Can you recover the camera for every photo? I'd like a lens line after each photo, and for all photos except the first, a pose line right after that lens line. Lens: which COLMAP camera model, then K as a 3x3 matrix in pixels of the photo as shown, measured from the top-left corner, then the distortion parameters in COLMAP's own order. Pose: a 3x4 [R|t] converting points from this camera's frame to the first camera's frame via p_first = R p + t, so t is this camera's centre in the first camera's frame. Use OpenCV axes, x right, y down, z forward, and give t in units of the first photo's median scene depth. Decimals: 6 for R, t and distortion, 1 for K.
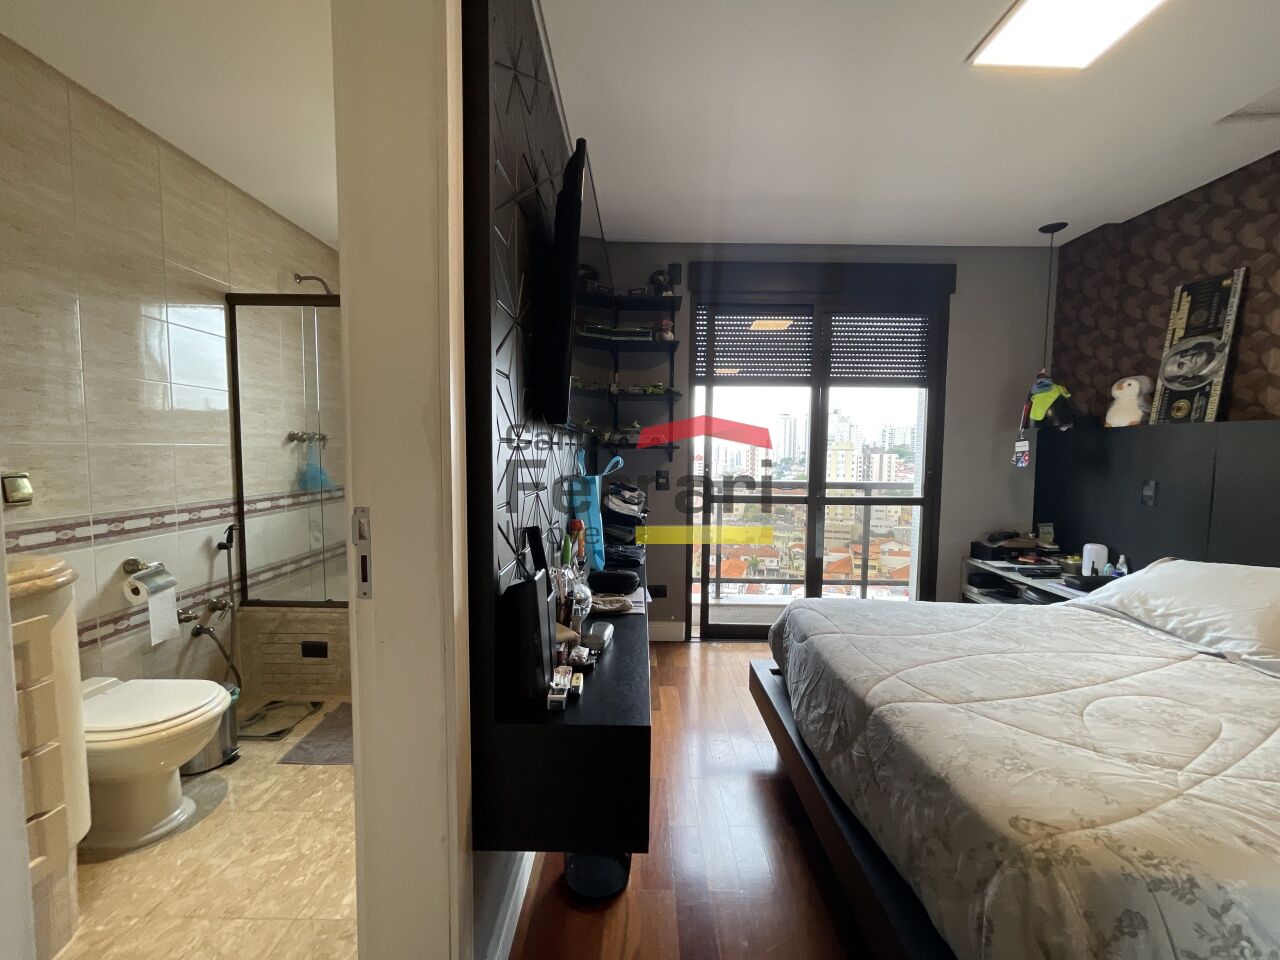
lens RADIAL K [[518.4, 0, 640.6], [0, 518.4, 482.5], [0, 0, 1]] dist [-0.000818, 0.000057]
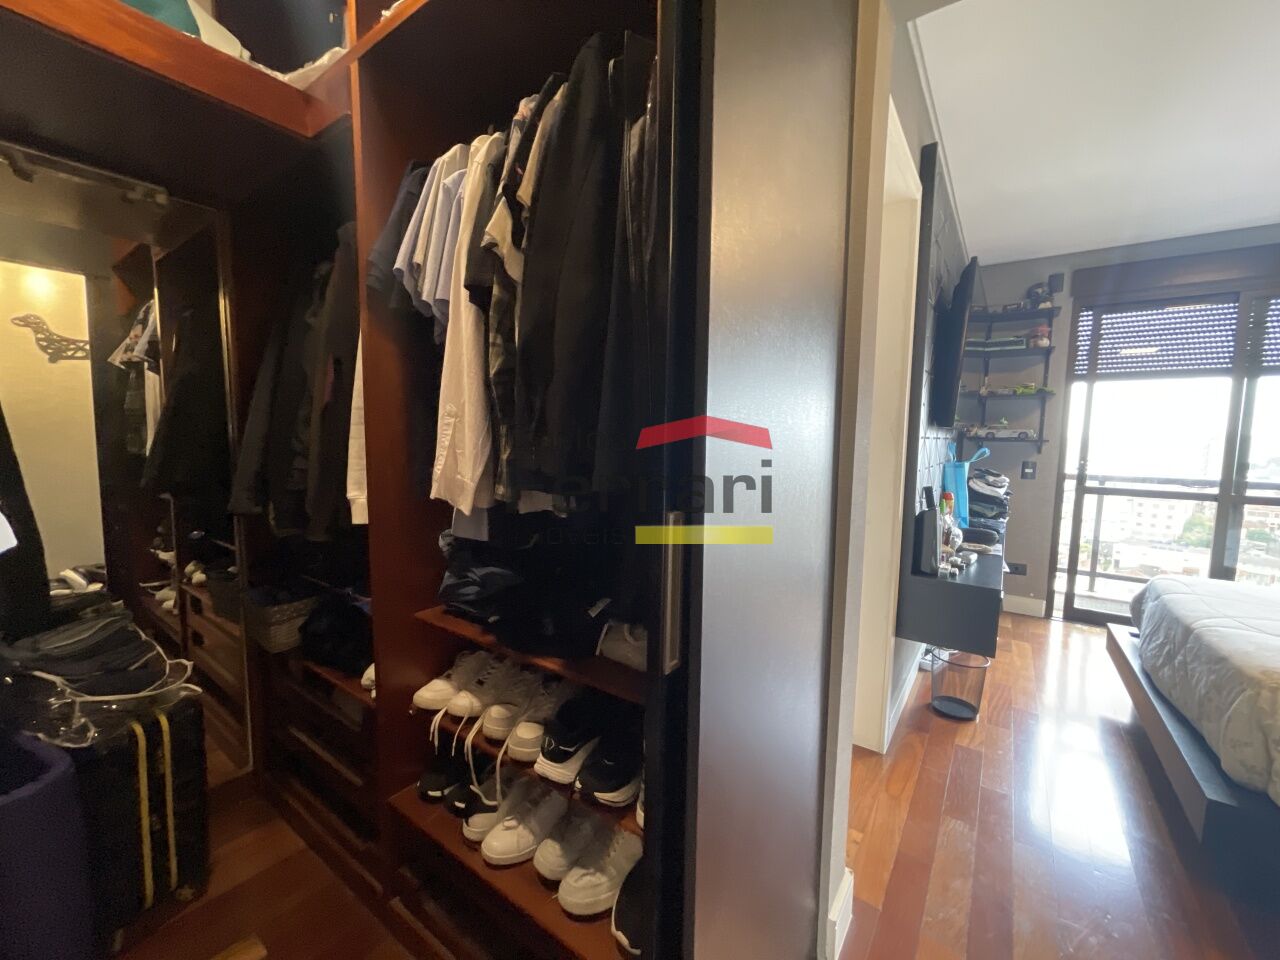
lens RADIAL K [[518.4, 0, 640.6], [0, 518.4, 482.5], [0, 0, 1]] dist [-0.000818, 0.000057]
pose [[0.816362, 0.055409, -0.574876, 0.003424], [-0.044238, 0.998462, 0.033415, 0.029747], [0.575844, -0.001848, 0.817558, -0.539907]]
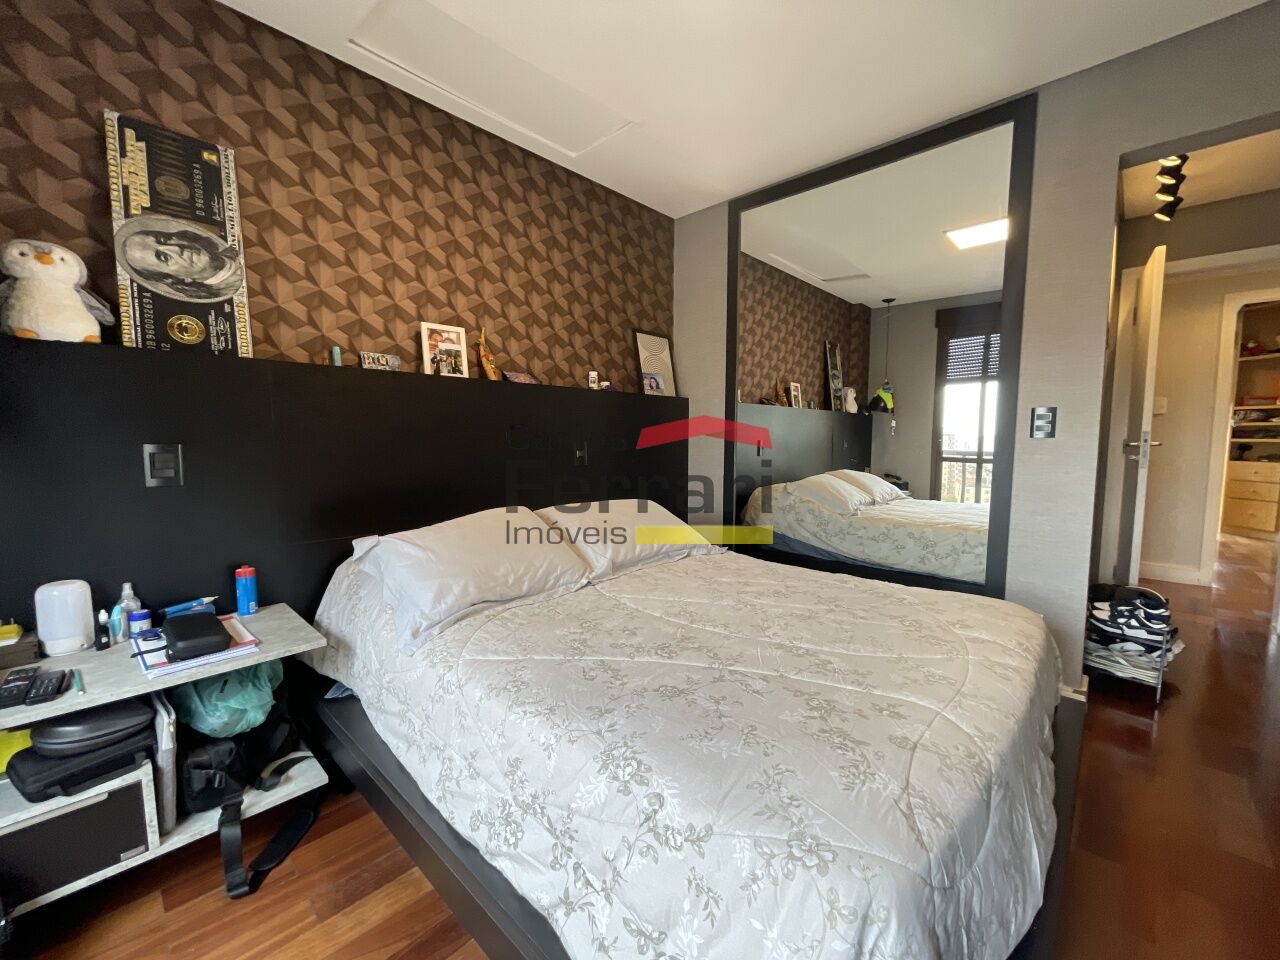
lens RADIAL K [[516.4, 0, 641.1], [0, 516.4, 484.0], [0, 0, 1]] dist [-0.004936, 0.000245]
pose [[-0.730469, -0.071496, 0.679193, 0.186689], [0.036582, 0.988981, 0.143450, -0.024010], [-0.681965, 0.129632, -0.719805, 1.094304]]
